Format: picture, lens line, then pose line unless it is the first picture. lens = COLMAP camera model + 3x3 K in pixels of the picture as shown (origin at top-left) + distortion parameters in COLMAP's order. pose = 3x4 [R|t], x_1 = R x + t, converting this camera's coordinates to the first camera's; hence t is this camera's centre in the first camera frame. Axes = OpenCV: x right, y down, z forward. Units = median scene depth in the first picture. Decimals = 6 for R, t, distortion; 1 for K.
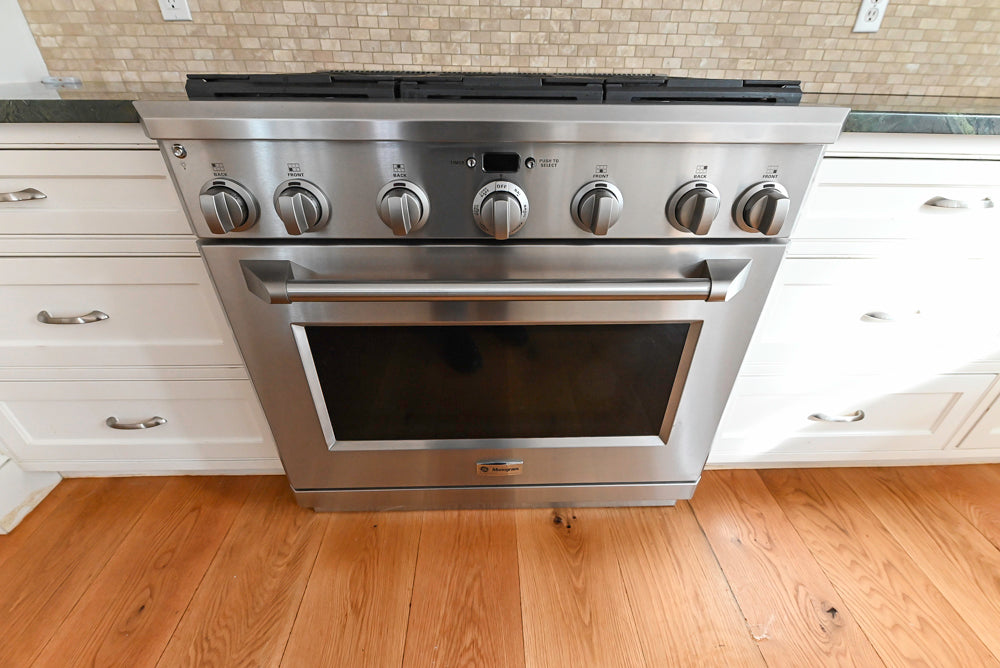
lens RADIAL K [[419.5, 0, 502.5], [0, 419.5, 333.3], [0, 0, 1]] dist [0.000843, -0.004985]
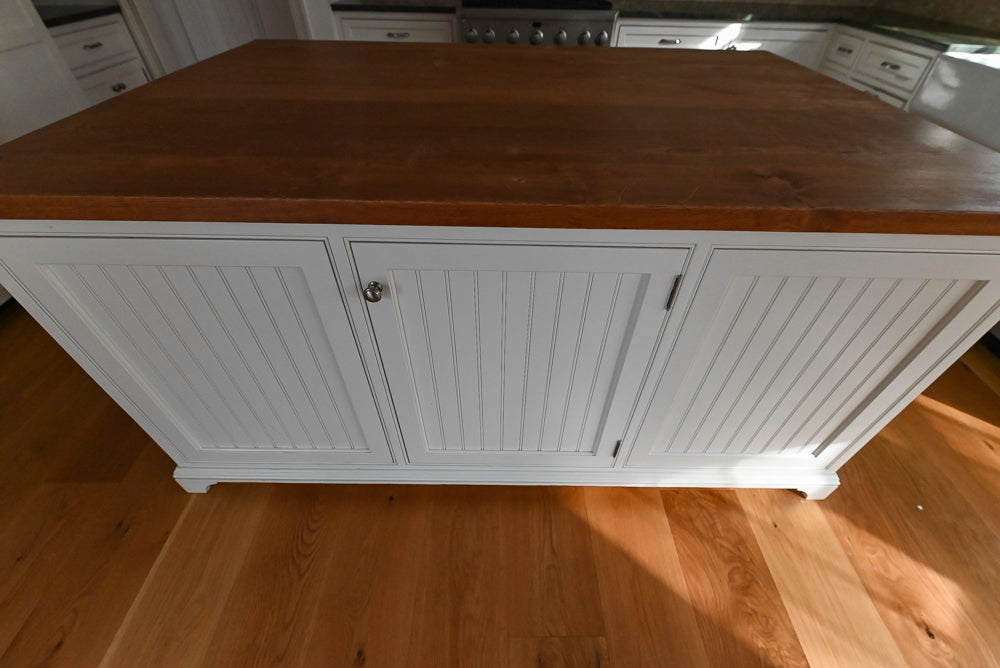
lens RADIAL K [[419.5, 0, 507.7], [0, 419.5, 334.9], [0, 0, 1]] dist [0.000843, -0.004985]
pose [[0.999691, 0.020040, -0.014719, -0.090195], [-0.016804, 0.980833, 0.194125, 0.976063], [0.018327, -0.193817, 0.980866, -1.989787]]
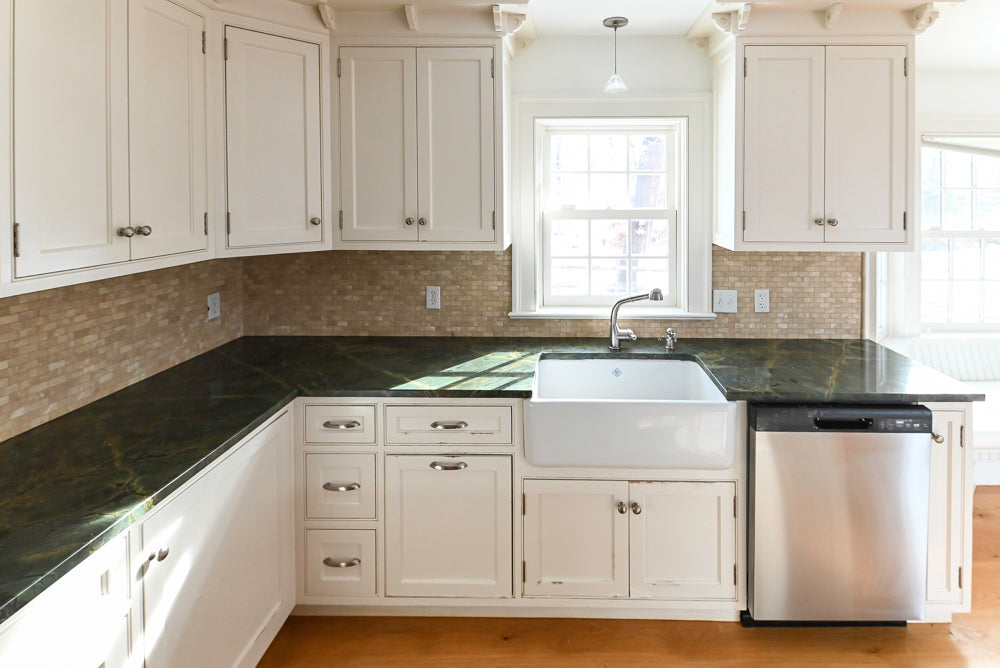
lens RADIAL K [[466.0, 0, 556.3], [0, 466.0, 207.5], [0, 0, 1]] dist [0.002531, -0.000204]
pose [[0.052210, -0.039004, 0.997874, 0.160328], [0.534327, 0.845263, 0.005082, -0.380860], [-0.843664, 0.532926, 0.064972, -0.538432]]
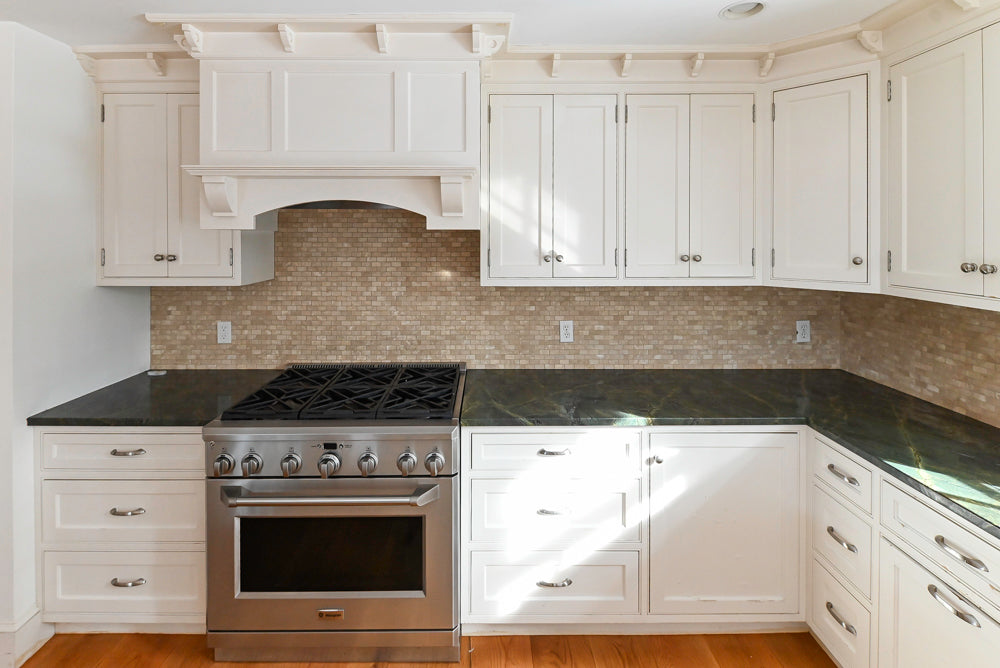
lens RADIAL K [[456.7, 0, 489.5], [0, 456.7, 242.2], [0, 0, 1]] dist [0.012619, -0.006136]
pose [[0.999577, -0.012843, -0.026110, 0.583865], [-0.002712, 0.852303, -0.523041, 0.005287], [0.028971, 0.522891, 0.851907, -1.127942]]
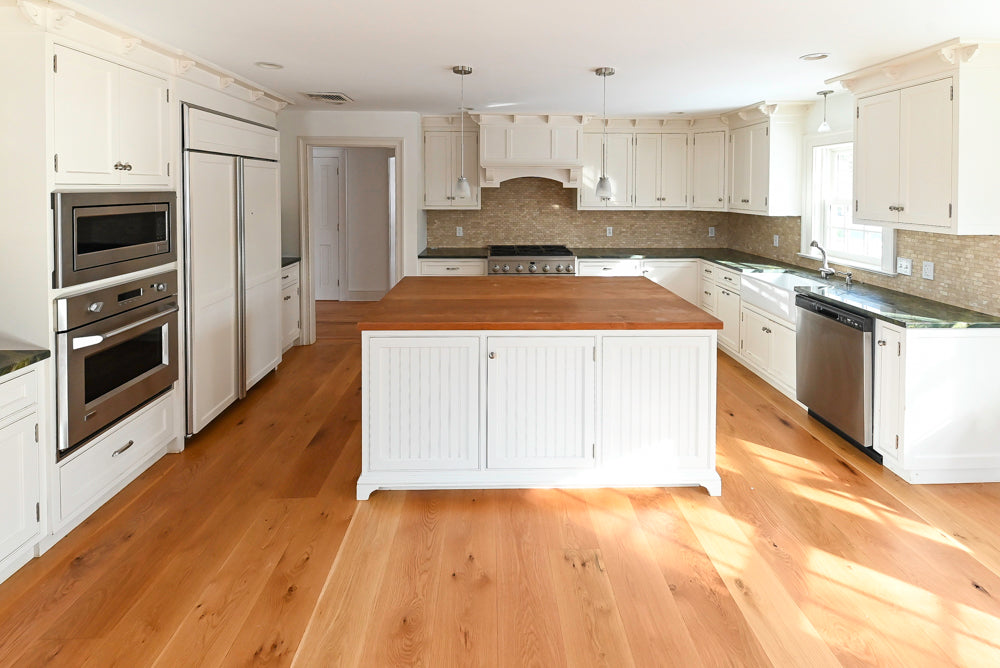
lens RADIAL K [[472.3, 0, 500.8], [0, 472.3, 204.6], [0, 0, 1]] dist [0.004432, 0.002877]
pose [[0.999915, -0.009614, -0.008813, -0.260822], [0.003877, 0.864293, -0.502973, 1.585284], [0.012453, 0.502896, 0.864257, -3.694051]]
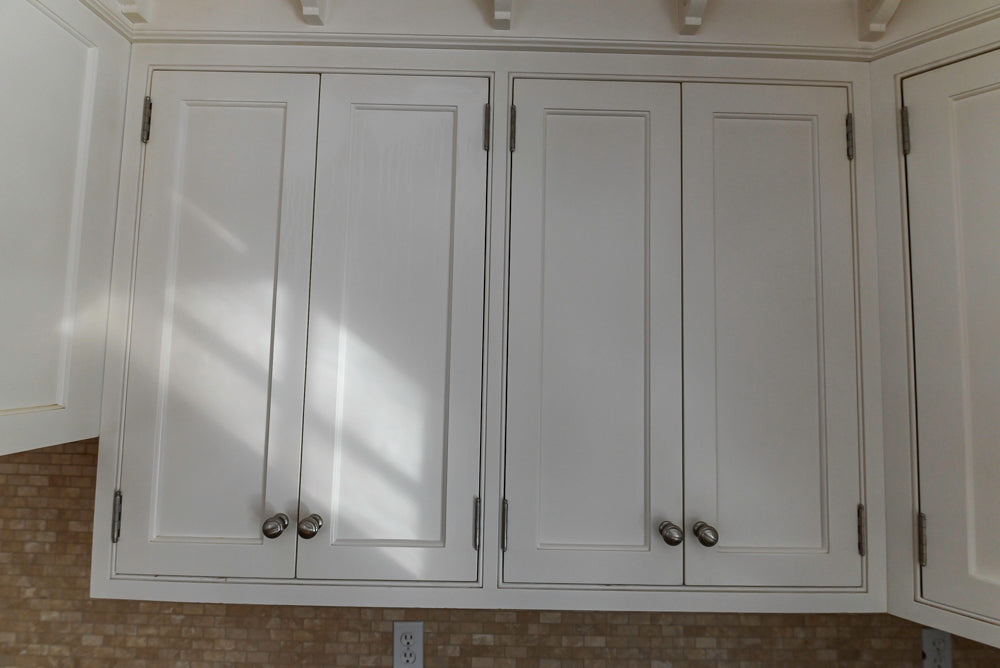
lens RADIAL K [[419.5, 0, 510.2], [0, 419.5, 336.8], [0, 0, 1]] dist [0.000843, -0.004985]
pose [[0.999743, 0.009083, -0.020768, 1.122778], [-0.019521, 0.810715, -0.585115, -0.805509], [0.011522, 0.585370, 0.810684, -0.109663]]
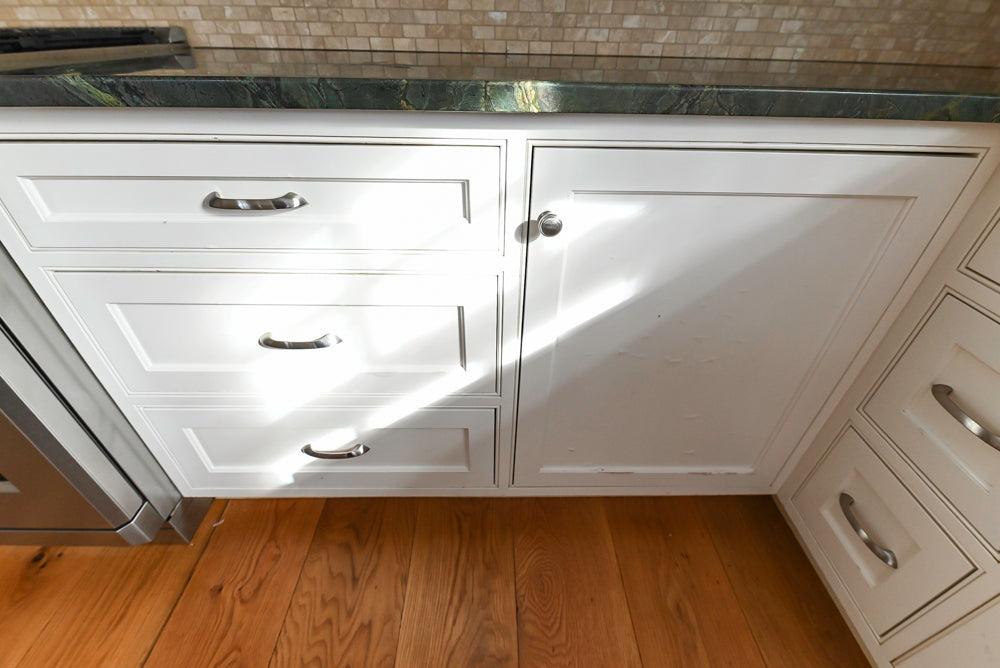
lens RADIAL K [[419.5, 0, 503.9], [0, 419.5, 333.9], [0, 0, 1]] dist [0.000843, -0.004985]
pose [[0.999884, 0.013420, -0.007249, 1.084080], [-0.012914, 0.997748, 0.065818, -0.090953], [0.008116, -0.065716, 0.997805, 0.168019]]
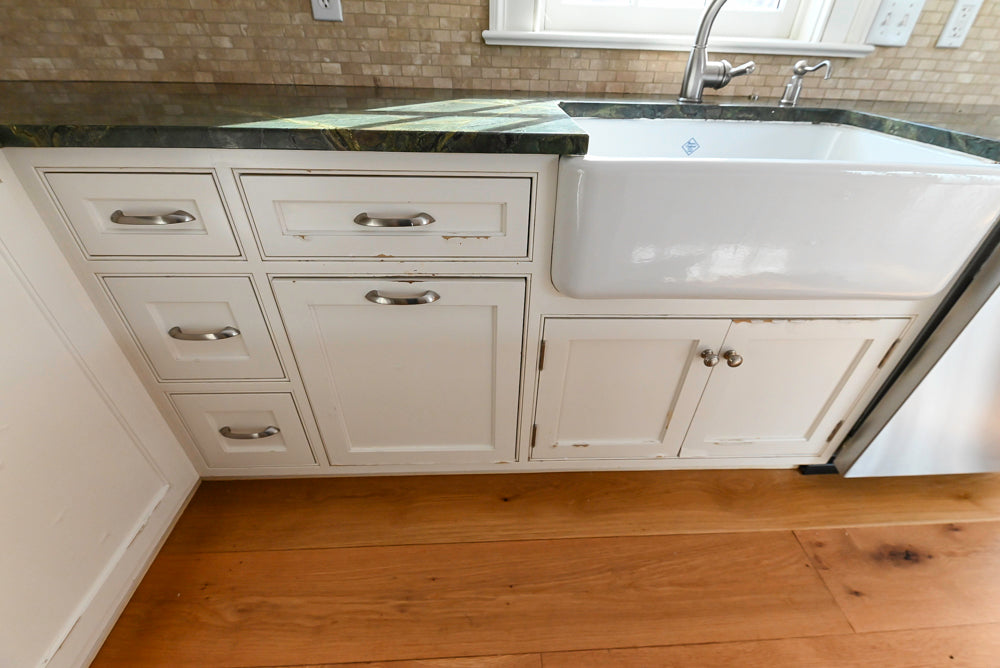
lens RADIAL K [[419.5, 0, 502.9], [0, 419.5, 330.4], [0, 0, 1]] dist [0.000843, -0.004985]
pose [[-0.001653, -0.581755, 0.813362, 1.062915], [0.514356, 0.697027, 0.499592, -0.059770], [-0.857575, 0.419183, 0.298077, -0.001648]]
